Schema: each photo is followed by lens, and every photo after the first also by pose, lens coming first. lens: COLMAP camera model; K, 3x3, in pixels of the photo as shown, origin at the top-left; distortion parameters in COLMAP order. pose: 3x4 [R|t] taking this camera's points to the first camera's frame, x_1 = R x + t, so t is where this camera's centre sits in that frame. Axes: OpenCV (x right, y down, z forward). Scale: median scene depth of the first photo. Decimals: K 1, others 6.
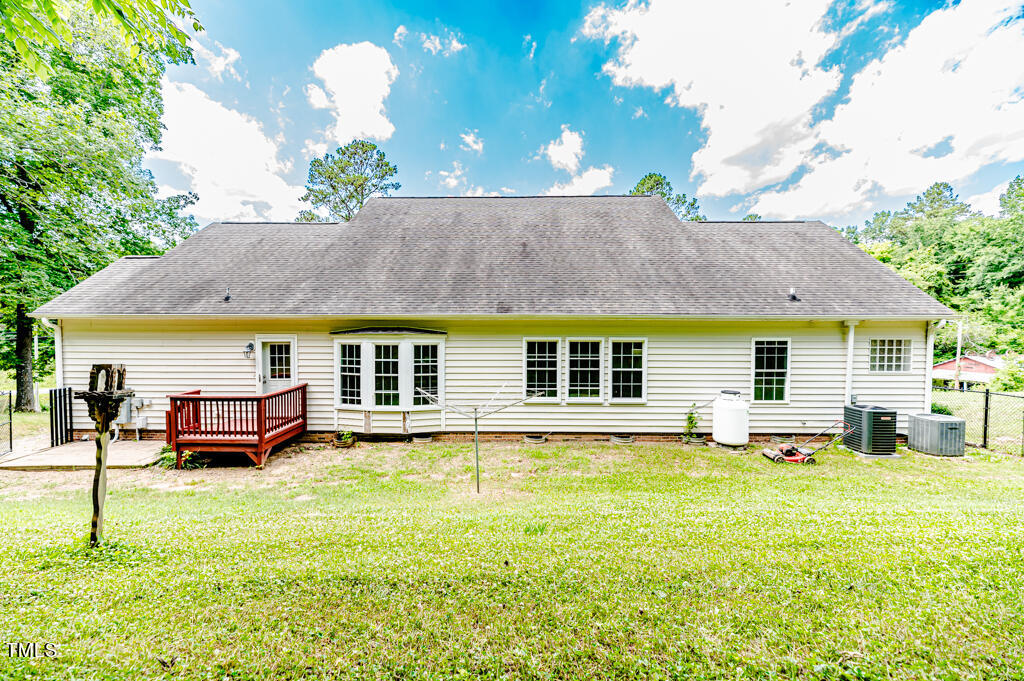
lens RADIAL K [[402.4, 0, 506.2], [0, 402.4, 341.9], [0, 0, 1]] dist [0.011224, -0.000572]
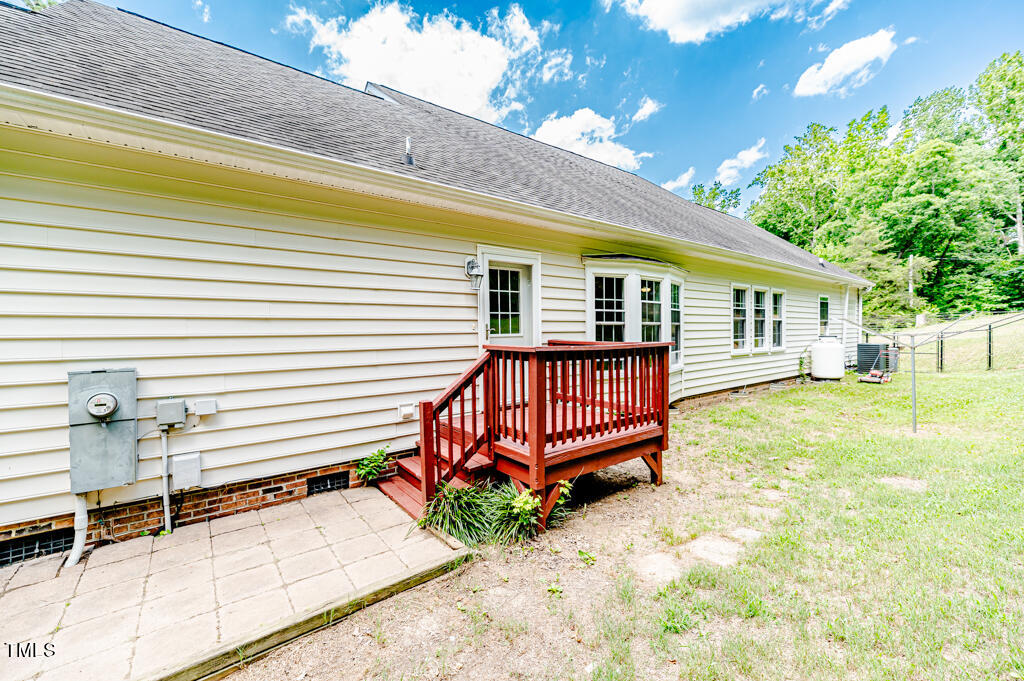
lens RADIAL K [[402.4, 0, 510.3], [0, 402.4, 334.7], [0, 0, 1]] dist [0.011224, -0.000572]
pose [[0.795723, -0.016539, 0.605434, -0.896259], [0.034333, 0.999251, -0.017827, 0.103815], [-0.604686, 0.034972, 0.795696, 0.580890]]
